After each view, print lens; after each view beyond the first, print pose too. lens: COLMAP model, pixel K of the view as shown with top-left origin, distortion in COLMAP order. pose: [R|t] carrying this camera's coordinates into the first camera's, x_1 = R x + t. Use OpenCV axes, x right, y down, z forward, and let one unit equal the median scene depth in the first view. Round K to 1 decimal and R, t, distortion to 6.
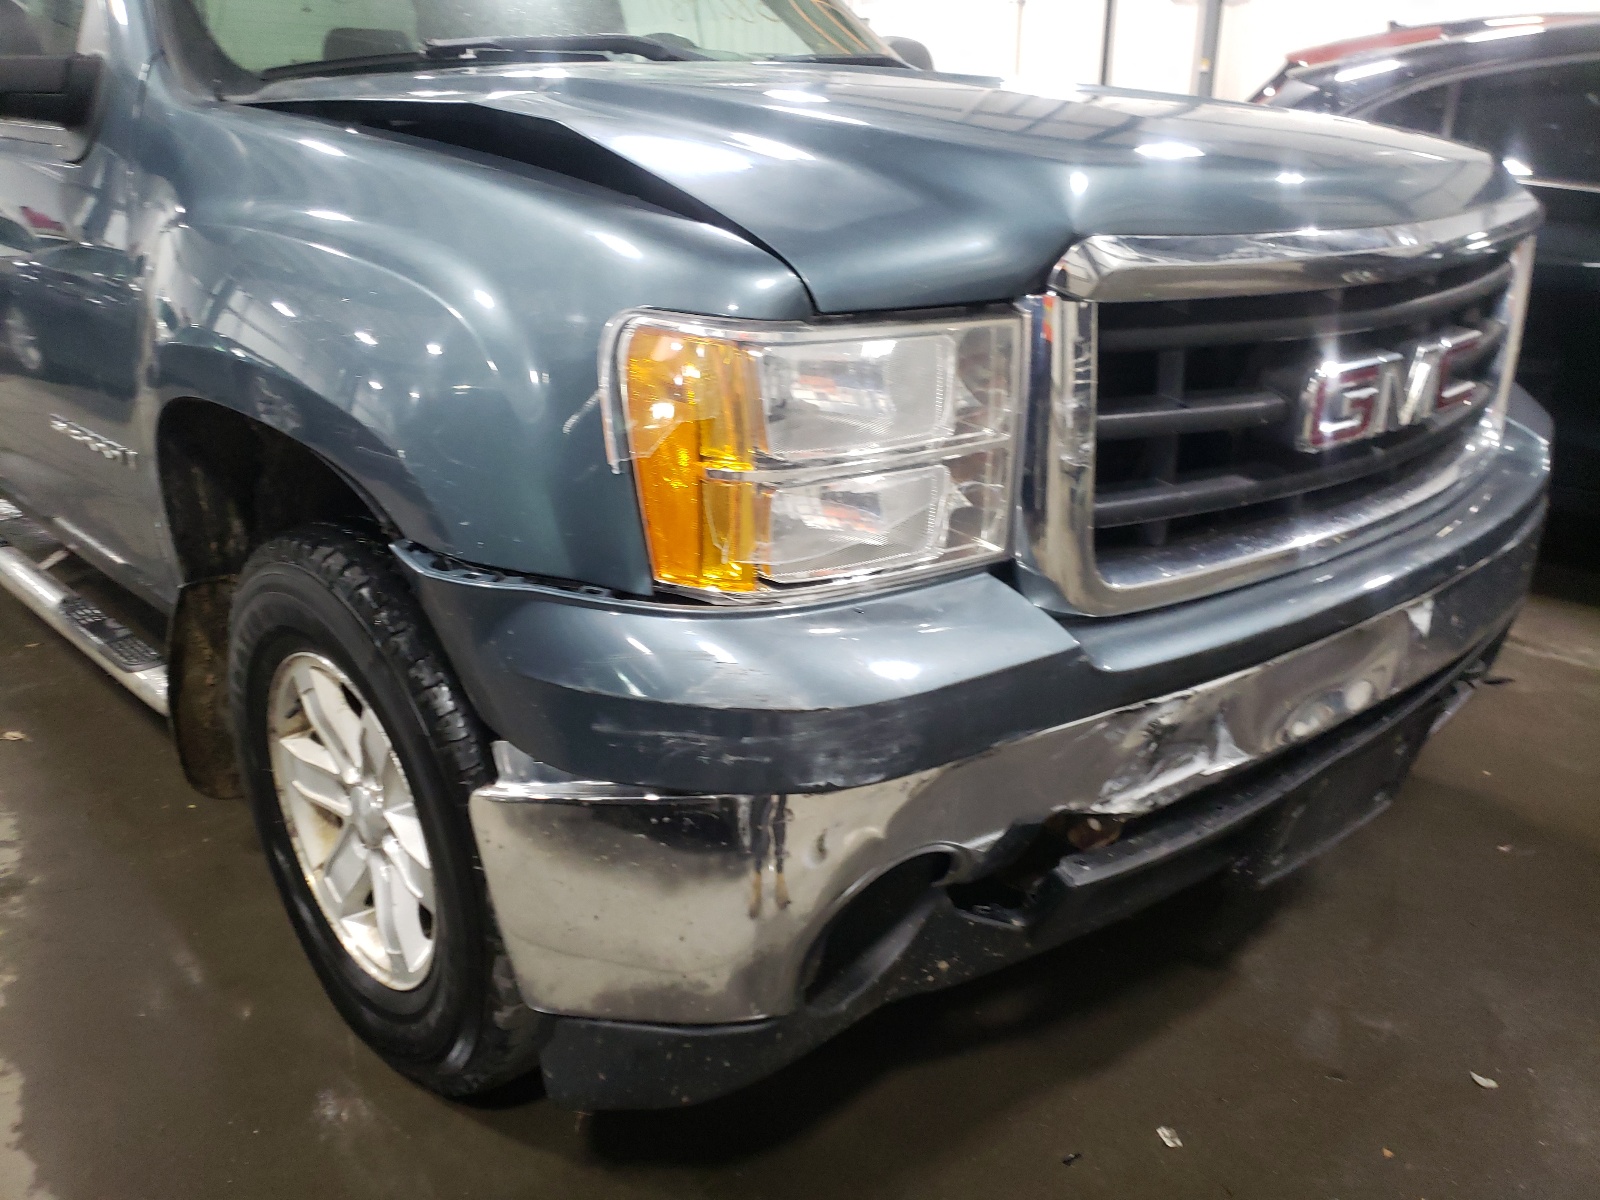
lens RADIAL K [[1314.2, 0, 821.9], [0, 1314.2, 596.5], [0, 0, 1]] dist [0.067731, -0.086701]
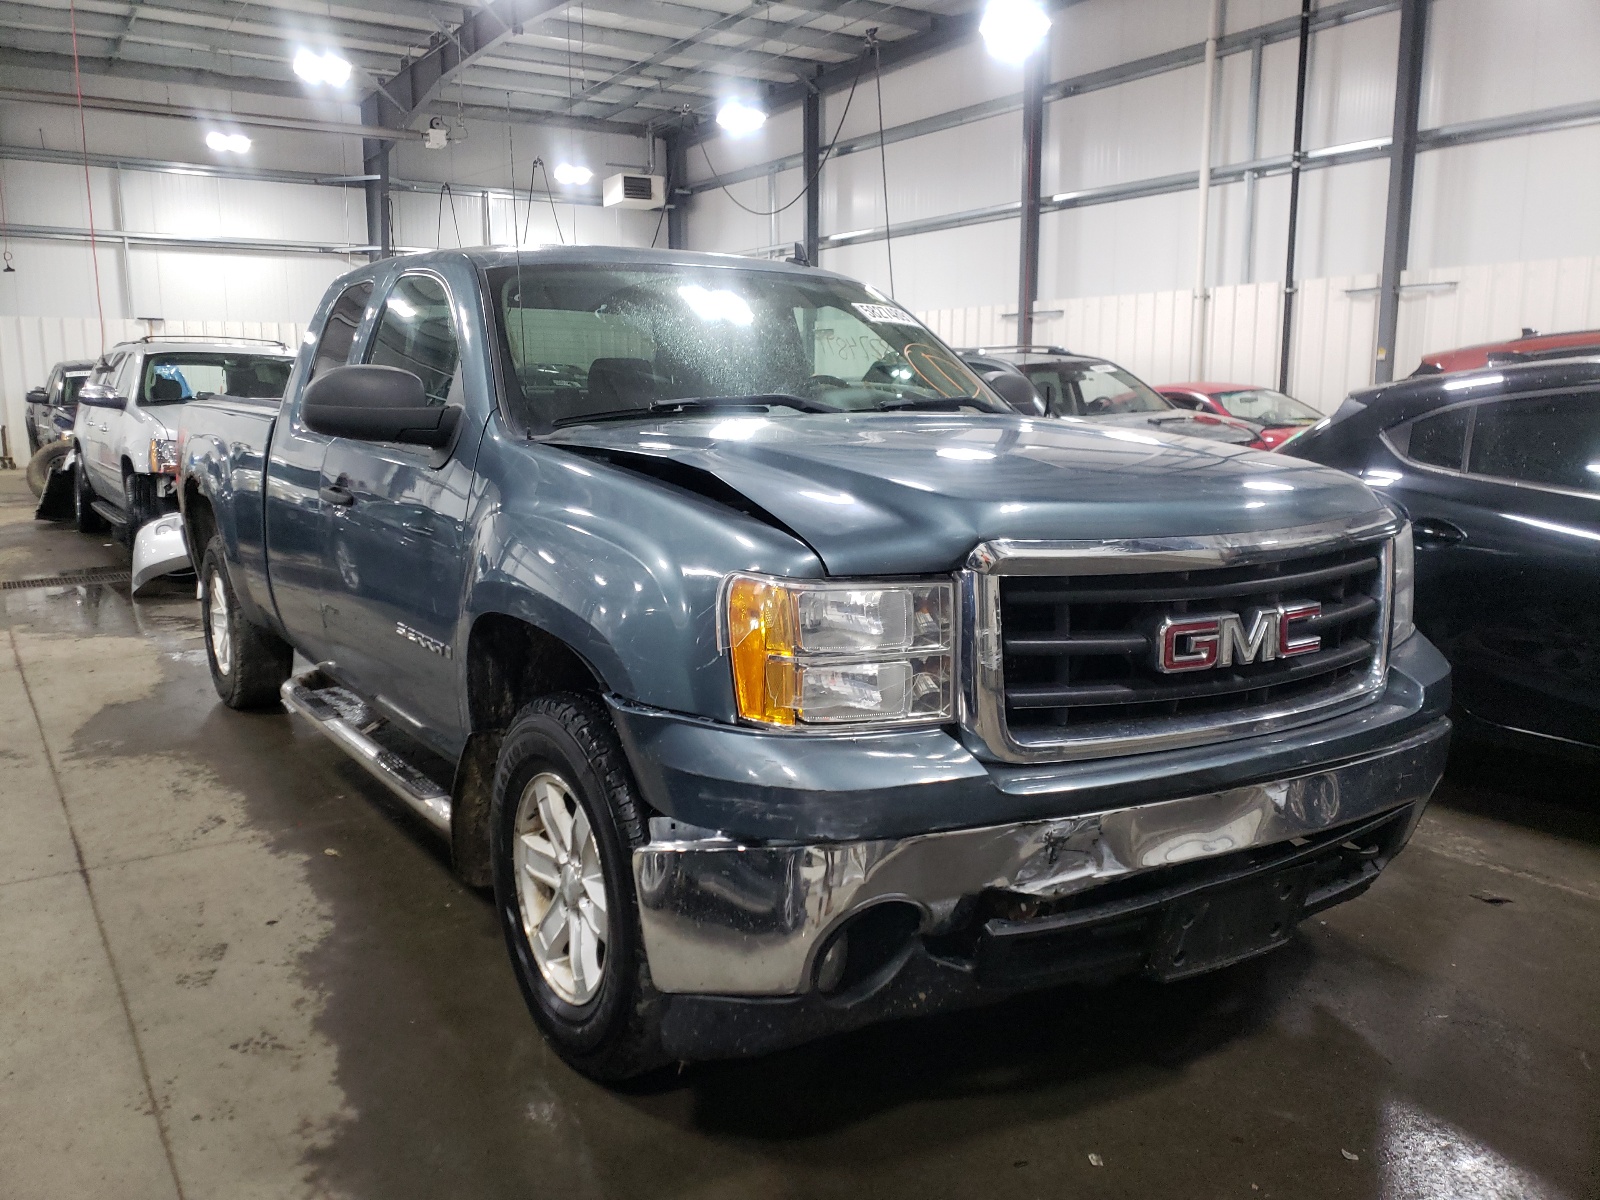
lens RADIAL K [[1292.0, 0, 785.5], [0, 1292.0, 598.5], [0, 0, 1]] dist [0.046056, -0.097945]
pose [[0.982890, 0.037762, -0.180279, 0.183054], [-0.070324, 0.981550, -0.177806, 0.102476], [0.170238, 0.187442, 0.967411, -0.541828]]
